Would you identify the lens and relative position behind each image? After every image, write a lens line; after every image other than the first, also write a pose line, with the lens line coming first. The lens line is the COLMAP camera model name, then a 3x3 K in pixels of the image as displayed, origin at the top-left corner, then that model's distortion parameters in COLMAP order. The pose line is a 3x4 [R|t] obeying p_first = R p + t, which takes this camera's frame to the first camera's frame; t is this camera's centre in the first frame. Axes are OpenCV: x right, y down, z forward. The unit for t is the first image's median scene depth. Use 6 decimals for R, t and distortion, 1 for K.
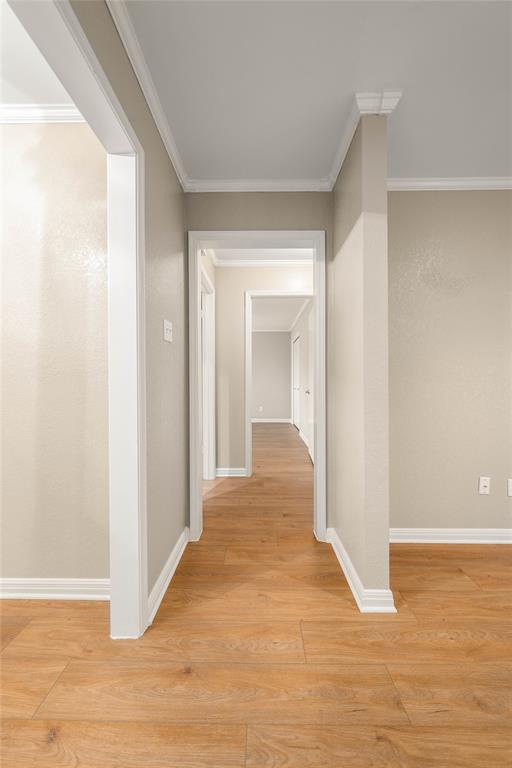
lens RADIAL K [[263.0, 0, 256.7], [0, 263.0, 381.6], [0, 0, 1]] dist [-0.002799, -0.000185]
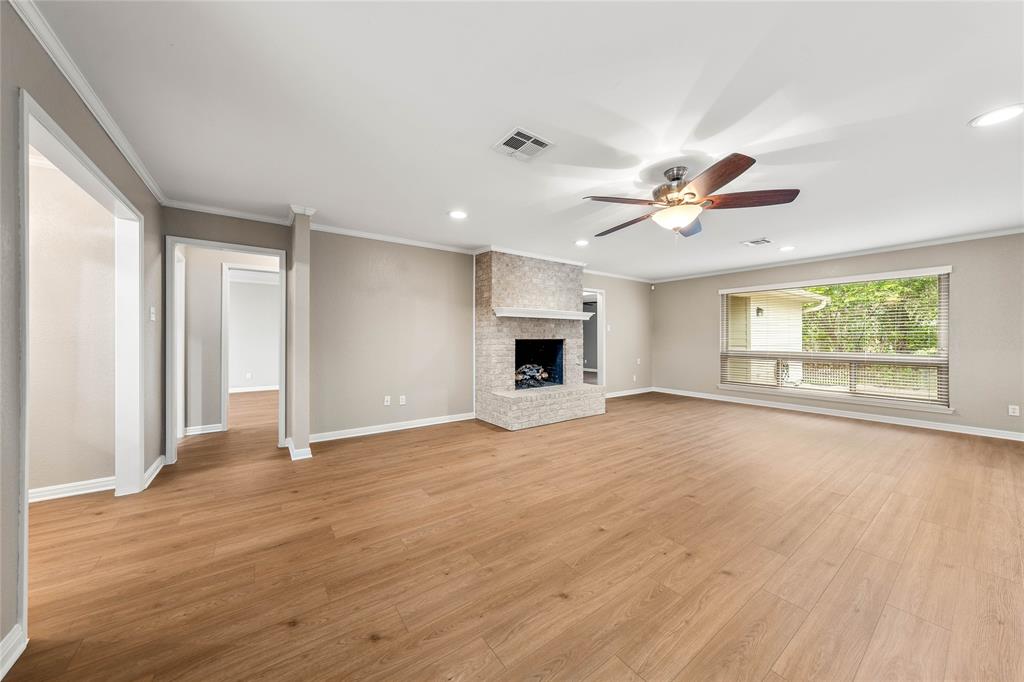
lens RADIAL K [[350.7, 0, 514.6], [0, 350.7, 334.7], [0, 0, 1]] dist [-0.002799, -0.000185]
pose [[0.801183, 0.005805, 0.598391, 0.150946], [0.002619, 0.999909, -0.013206, -0.050541], [-0.598413, 0.012148, 0.801095, -2.181825]]
